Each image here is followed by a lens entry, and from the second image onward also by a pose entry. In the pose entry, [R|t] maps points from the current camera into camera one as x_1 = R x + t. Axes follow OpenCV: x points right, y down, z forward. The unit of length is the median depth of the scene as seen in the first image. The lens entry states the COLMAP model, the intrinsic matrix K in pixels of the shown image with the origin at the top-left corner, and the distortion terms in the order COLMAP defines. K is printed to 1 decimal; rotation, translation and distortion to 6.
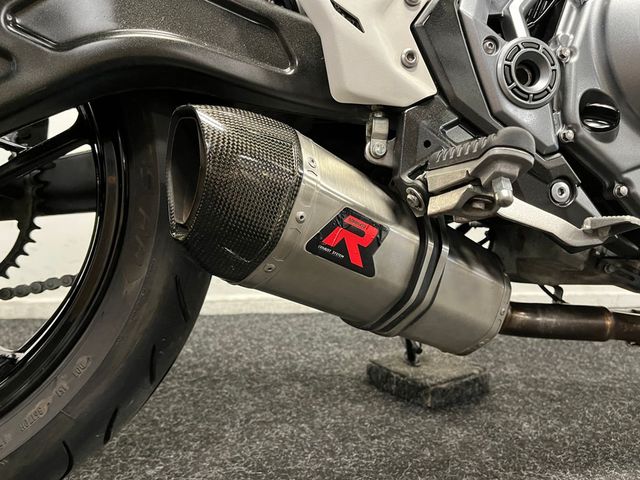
lens RADIAL K [[489.0, 0, 317.9], [0, 489.0, 237.2], [0, 0, 1]] dist [0.060882, -0.076189]
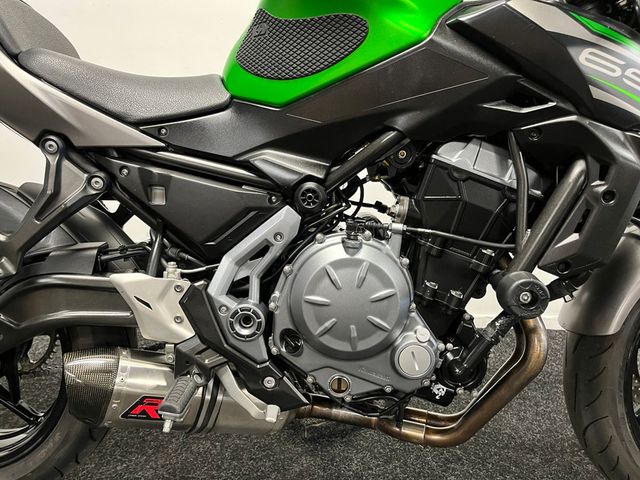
lens RADIAL K [[489.0, 0, 317.9], [0, 489.0, 237.2], [0, 0, 1]] dist [0.060882, -0.076189]
pose [[0.967949, 0.037637, -0.248309, 1.092873], [0.004670, 0.985839, 0.167632, -0.924524], [0.251102, -0.163418, 0.954066, -0.608068]]
